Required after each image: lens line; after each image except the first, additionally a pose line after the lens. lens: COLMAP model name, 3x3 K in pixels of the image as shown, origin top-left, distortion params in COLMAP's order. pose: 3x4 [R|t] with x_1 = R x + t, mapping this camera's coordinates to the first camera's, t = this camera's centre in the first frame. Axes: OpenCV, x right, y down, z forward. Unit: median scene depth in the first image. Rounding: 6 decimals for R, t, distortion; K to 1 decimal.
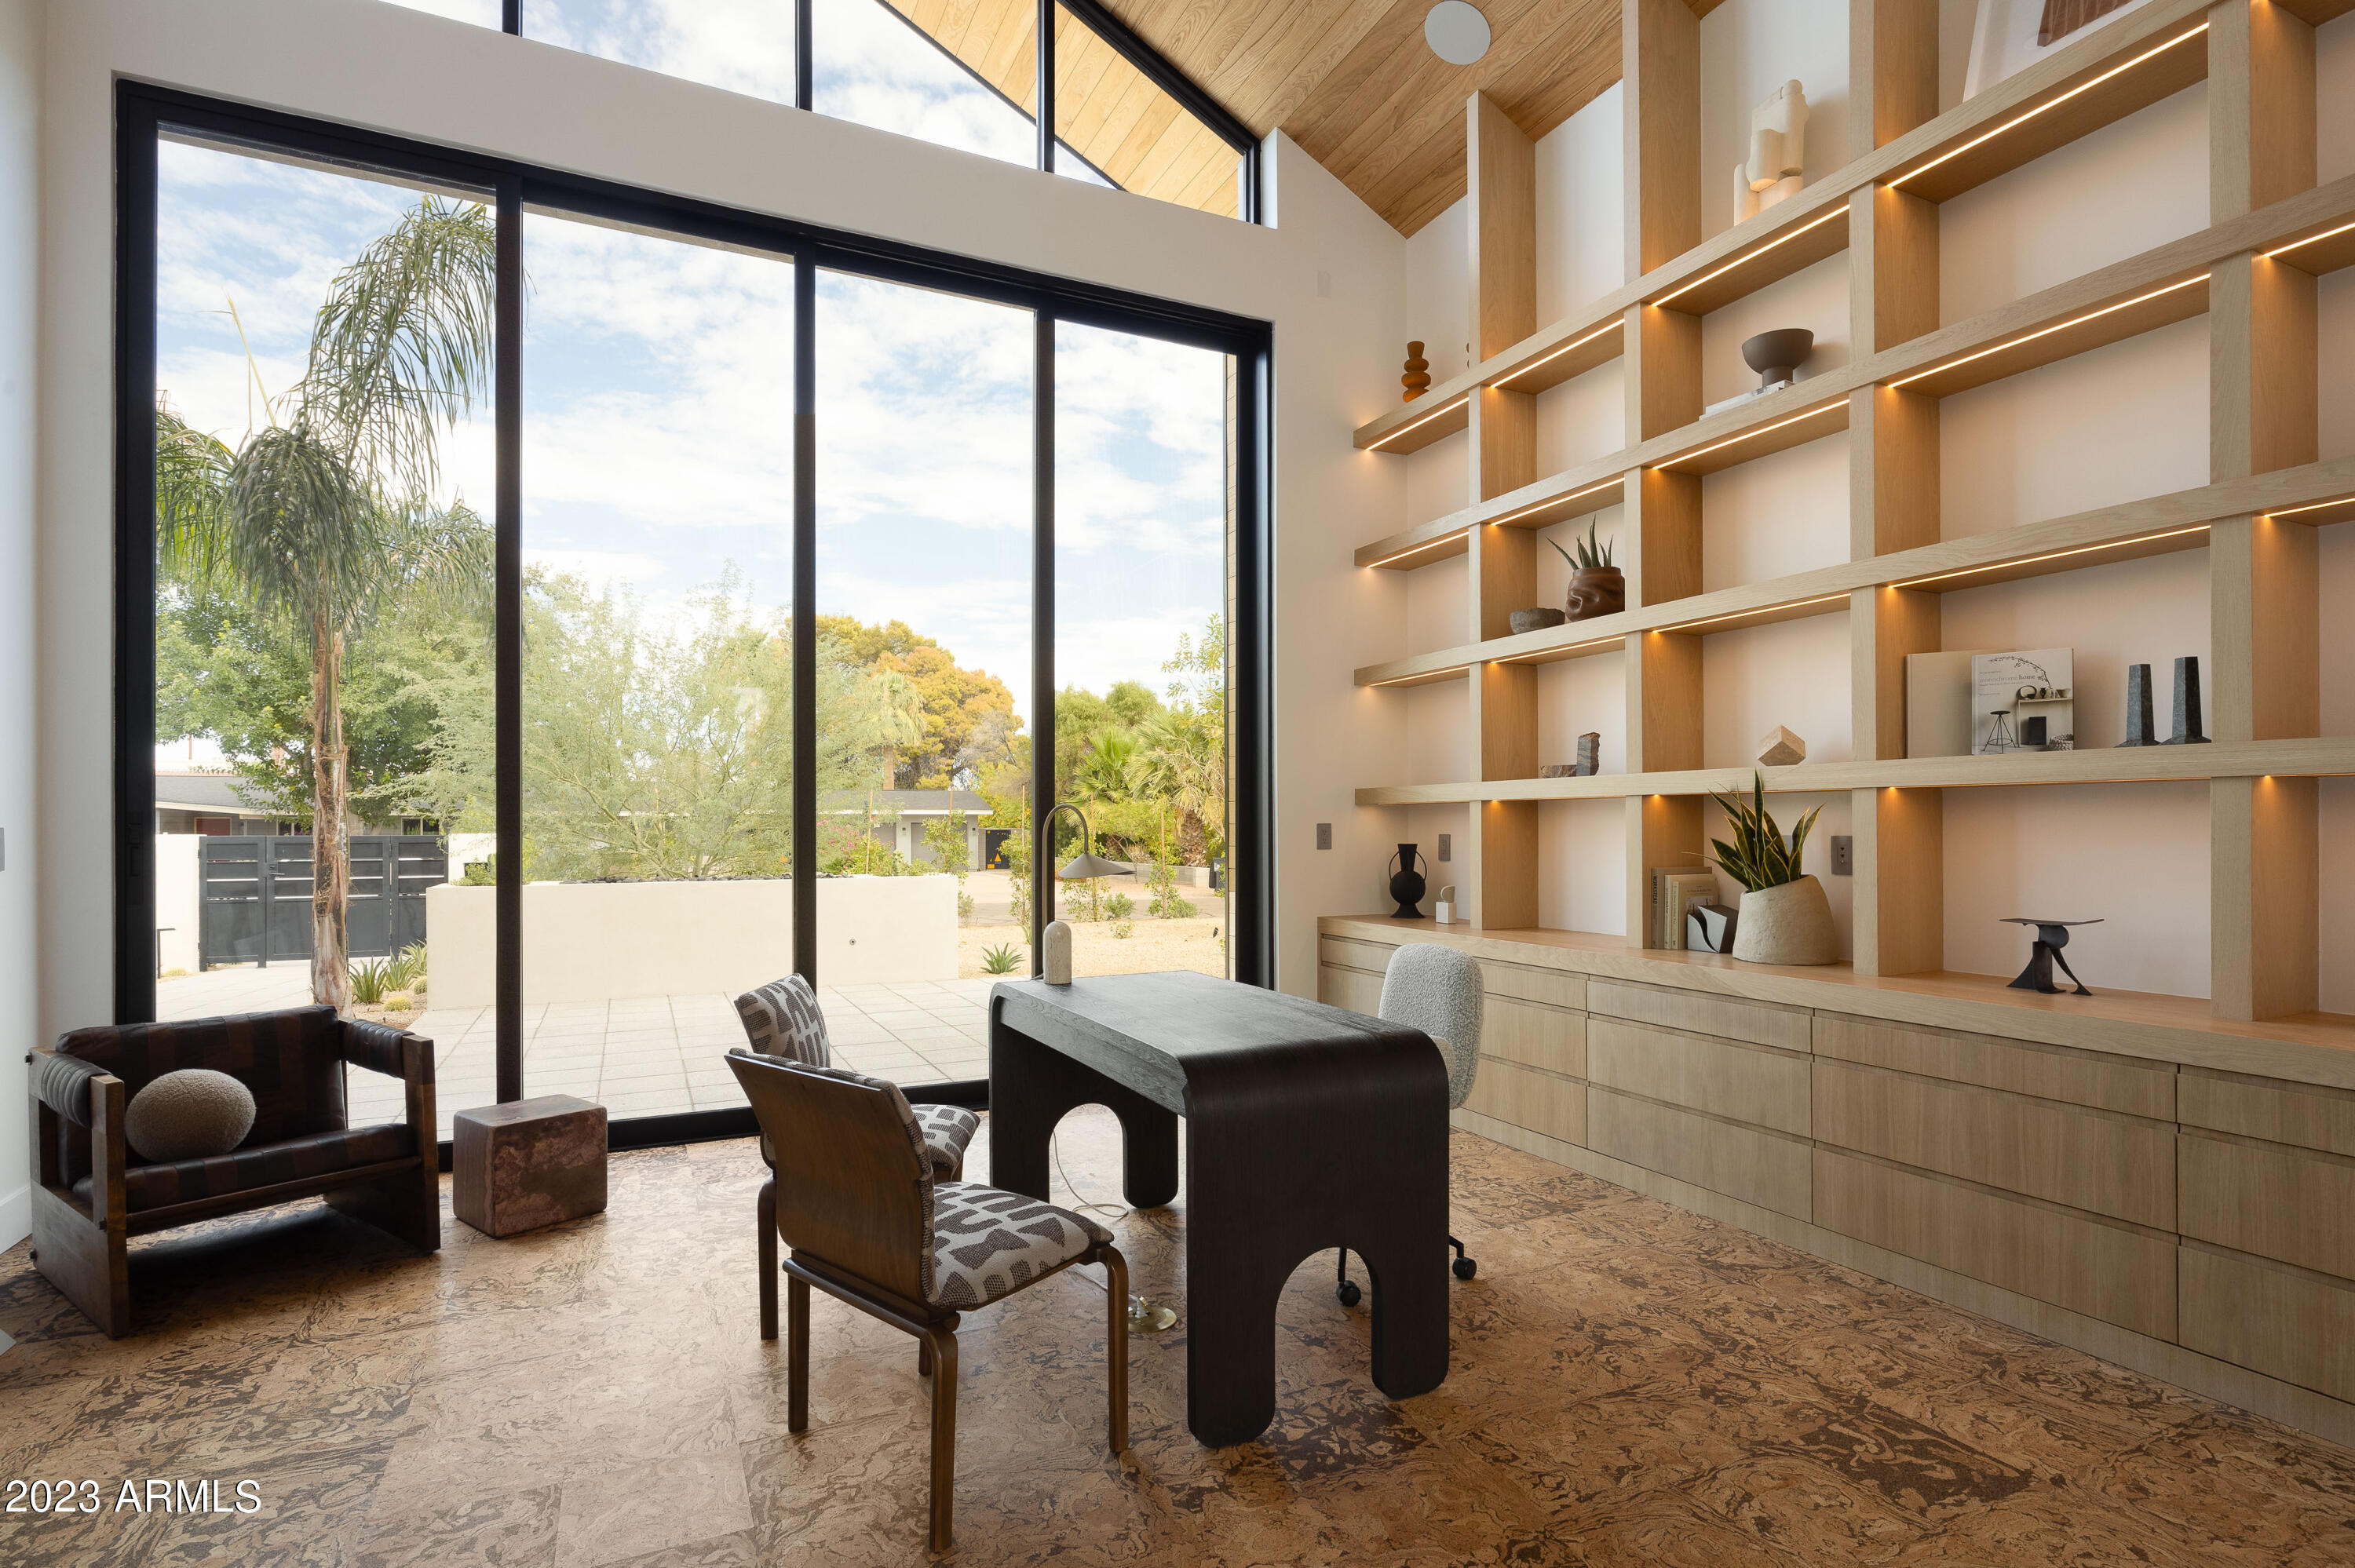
lens RADIAL K [[1125.4, 0, 1177.0], [0, 1125.4, 796.2], [0, 0, 1]] dist [-0.004360, 0.000464]
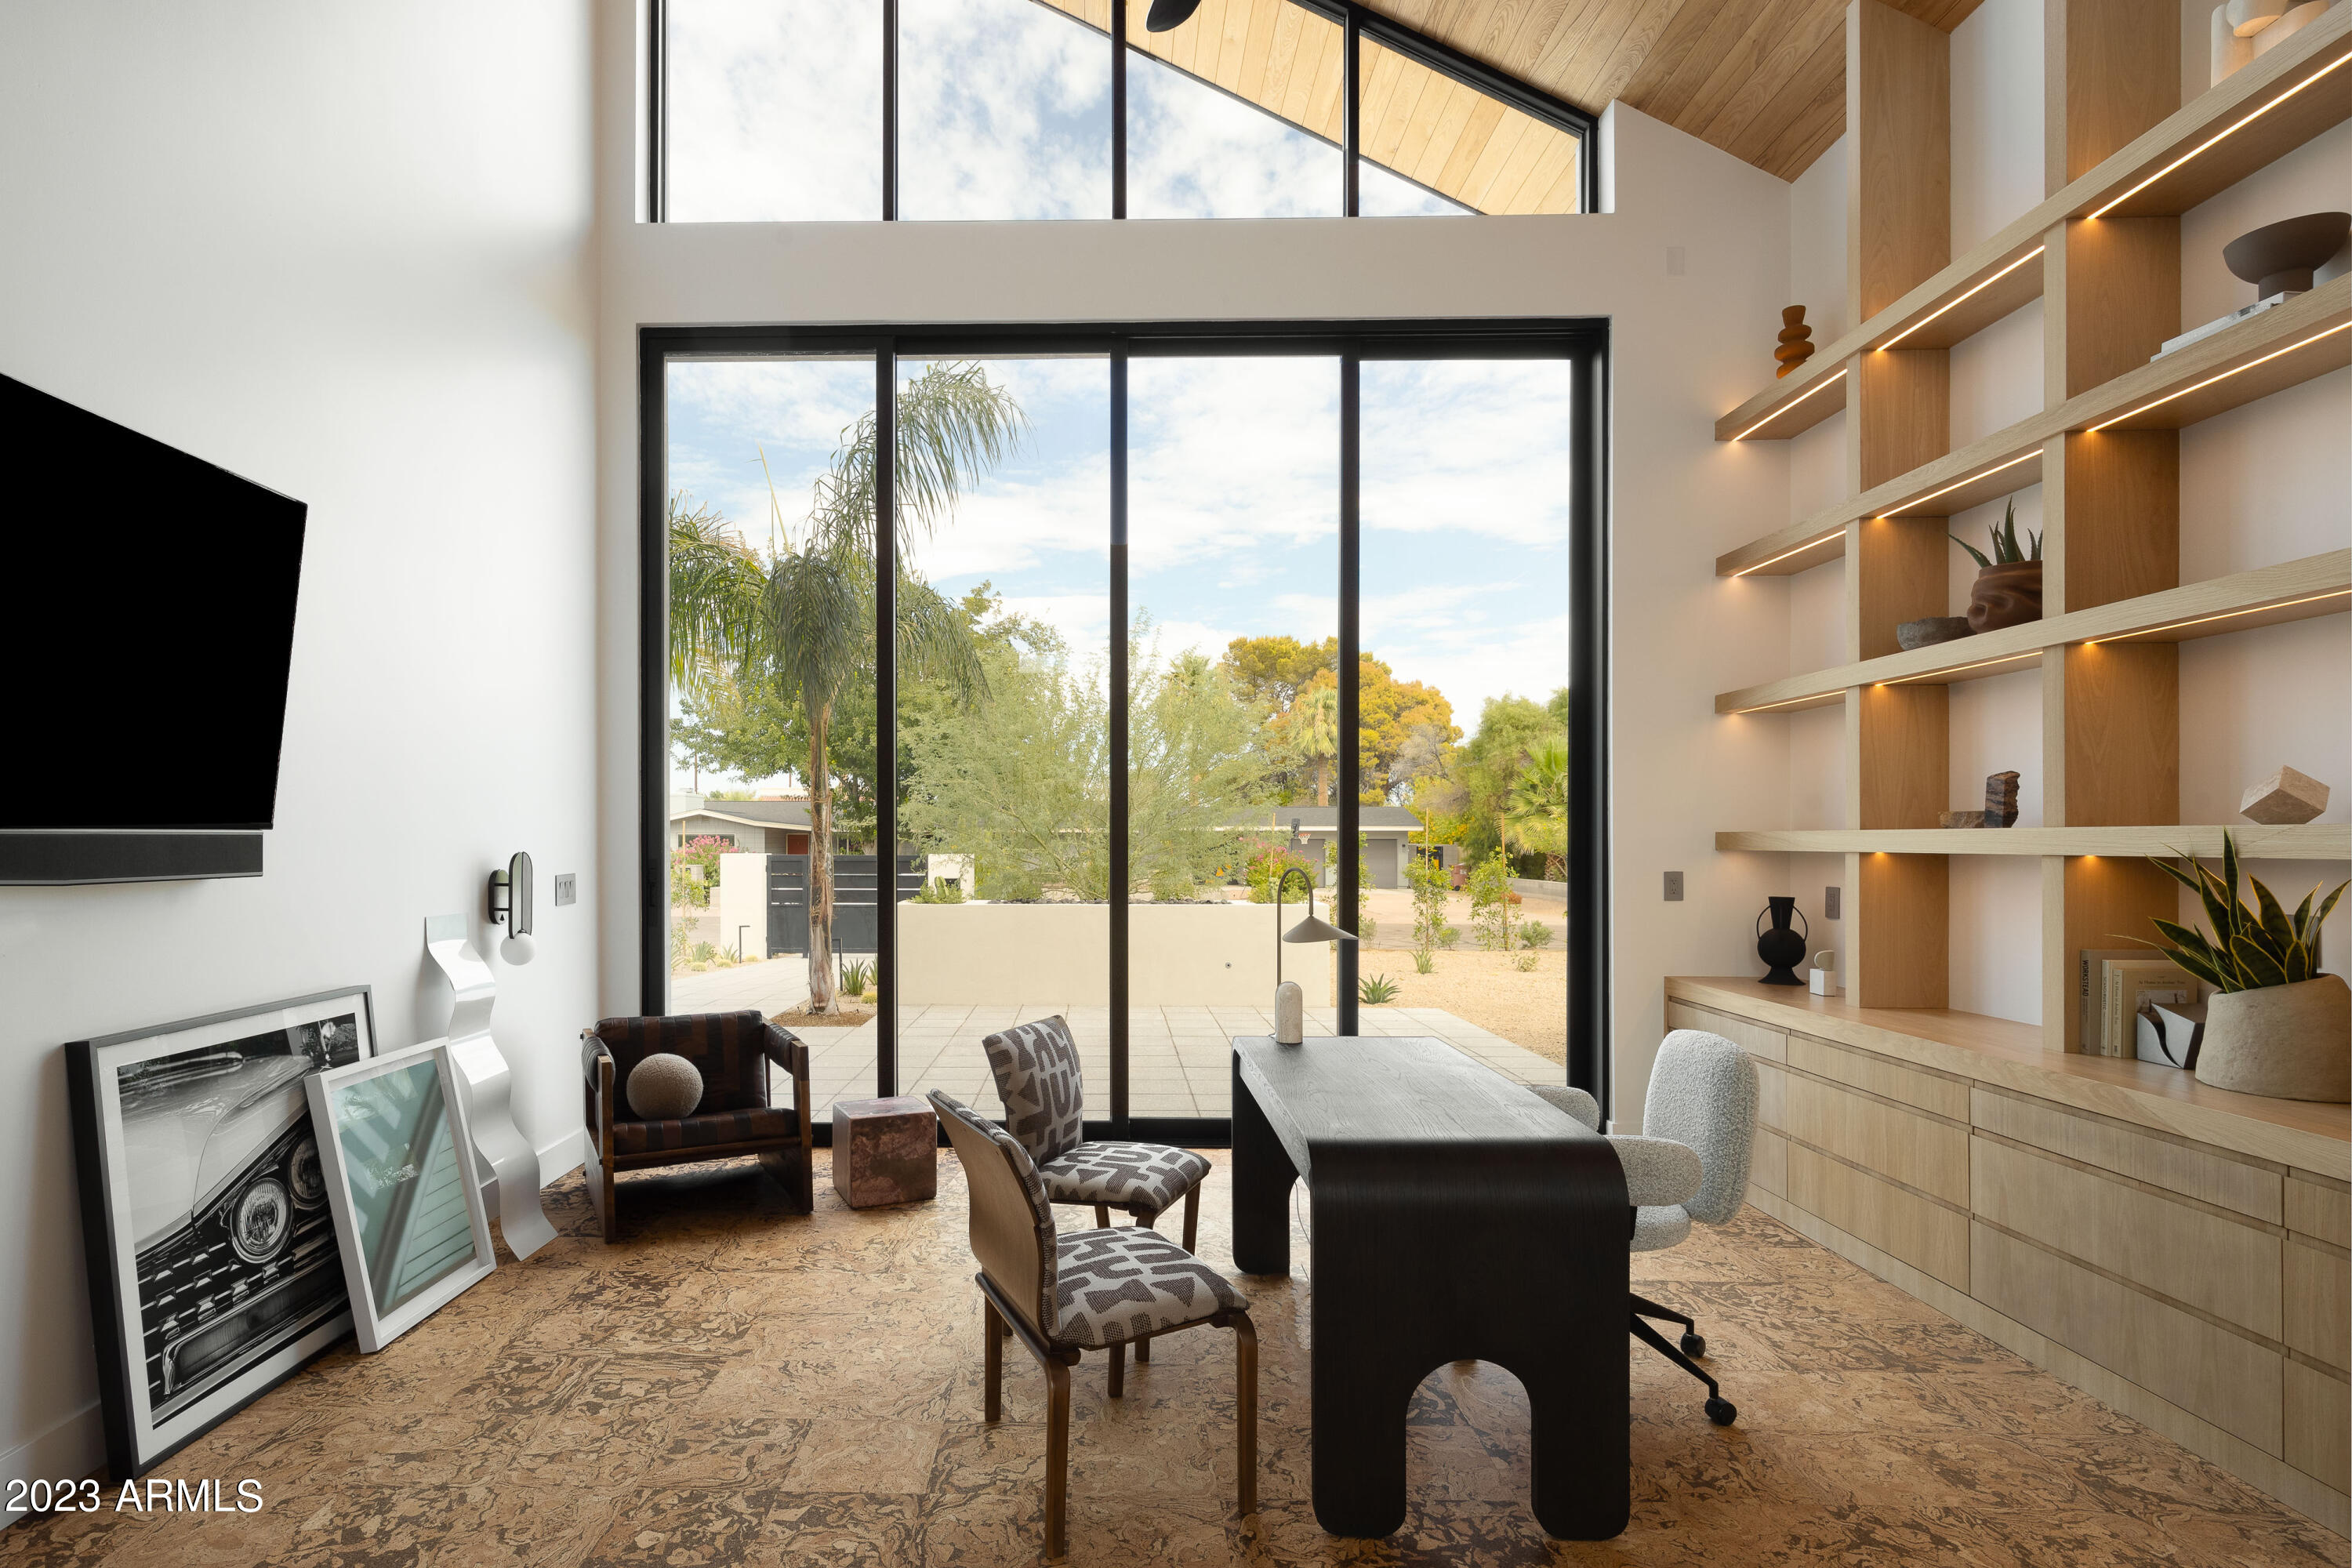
lens RADIAL K [[1156.0, 0, 1173.9], [0, 1156.0, 794.5], [0, 0, 1]] dist [-0.002648, 0.002191]
pose [[0.895769, -0.005550, -0.444486, 0.221169], [0.008458, 0.999954, 0.004560, -0.053485], [0.444440, -0.007844, 0.895774, 0.008889]]
